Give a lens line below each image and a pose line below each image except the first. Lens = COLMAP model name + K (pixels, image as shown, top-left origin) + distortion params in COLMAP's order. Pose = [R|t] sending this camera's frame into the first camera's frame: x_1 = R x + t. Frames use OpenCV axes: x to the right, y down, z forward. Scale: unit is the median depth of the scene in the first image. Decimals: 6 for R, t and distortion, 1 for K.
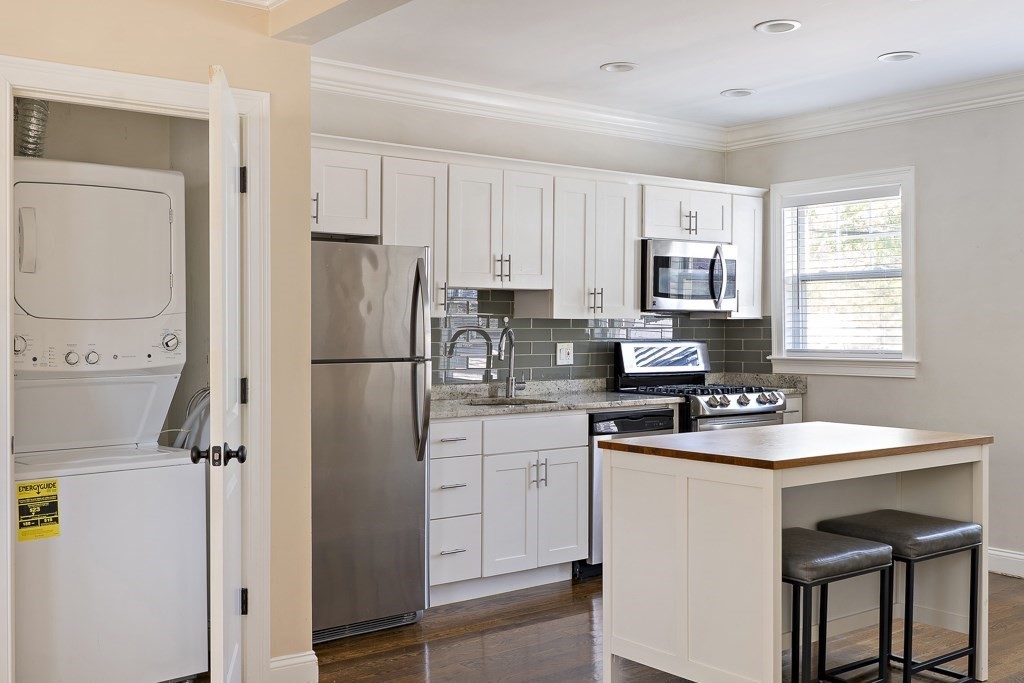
lens RADIAL K [[1084.3, 0, 509.8], [0, 1084.3, 339.8], [0, 0, 1]] dist [-0.002746, 0.000000]
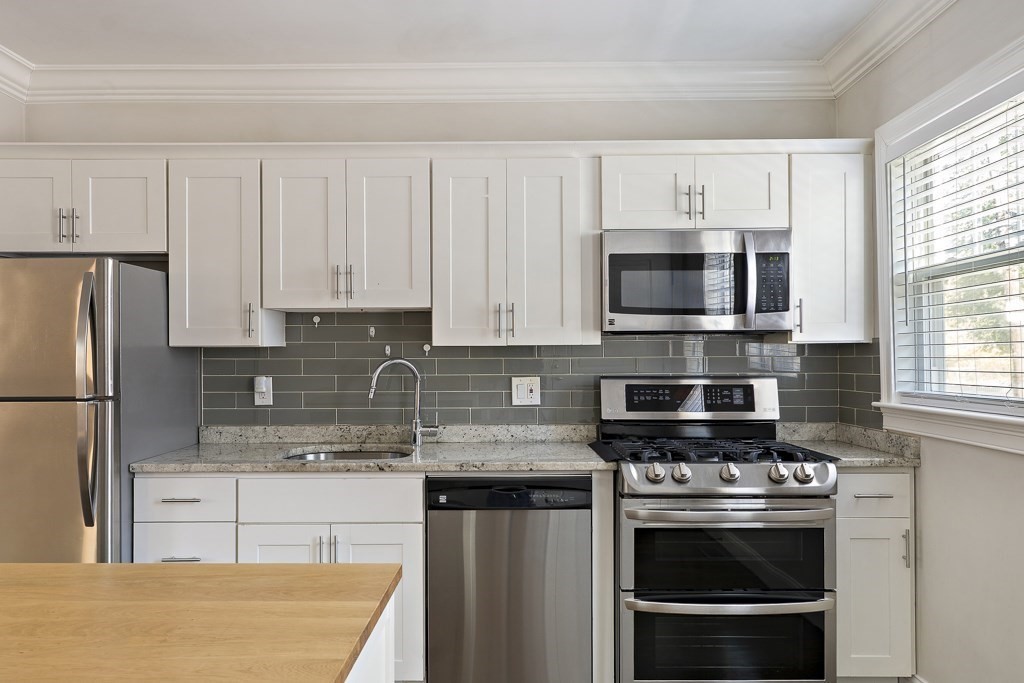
lens RADIAL K [[759.5, 0, 508.8], [0, 759.5, 349.4], [0, 0, 1]] dist [0.002638, 0.000162]
pose [[0.779952, -0.006842, -0.625802, 0.387298], [-0.004616, 0.999850, -0.016684, -0.007780], [0.625822, 0.015902, 0.779804, 0.578365]]
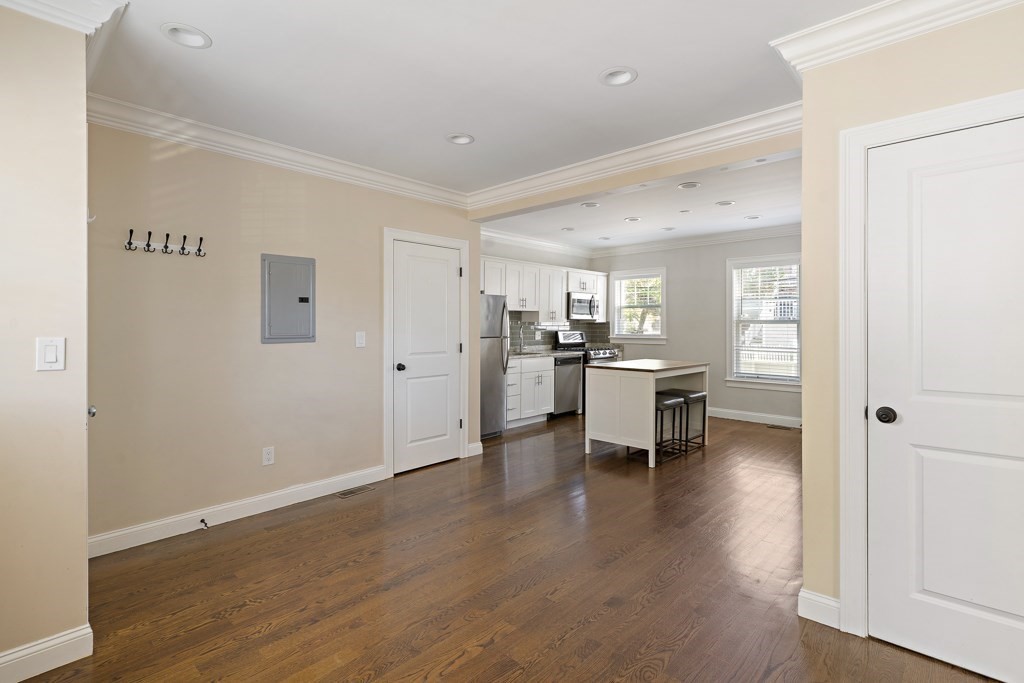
lens RADIAL K [[486.4, 0, 512.0], [0, 486.4, 330.2], [0, 0, 1]] dist [-0.002836, 0.000127]
pose [[0.989806, 0.002284, 0.142406, -0.181796], [-0.002117, 0.999997, -0.001320, 0.001908], [-0.142408, 0.001005, 0.989808, -0.156346]]
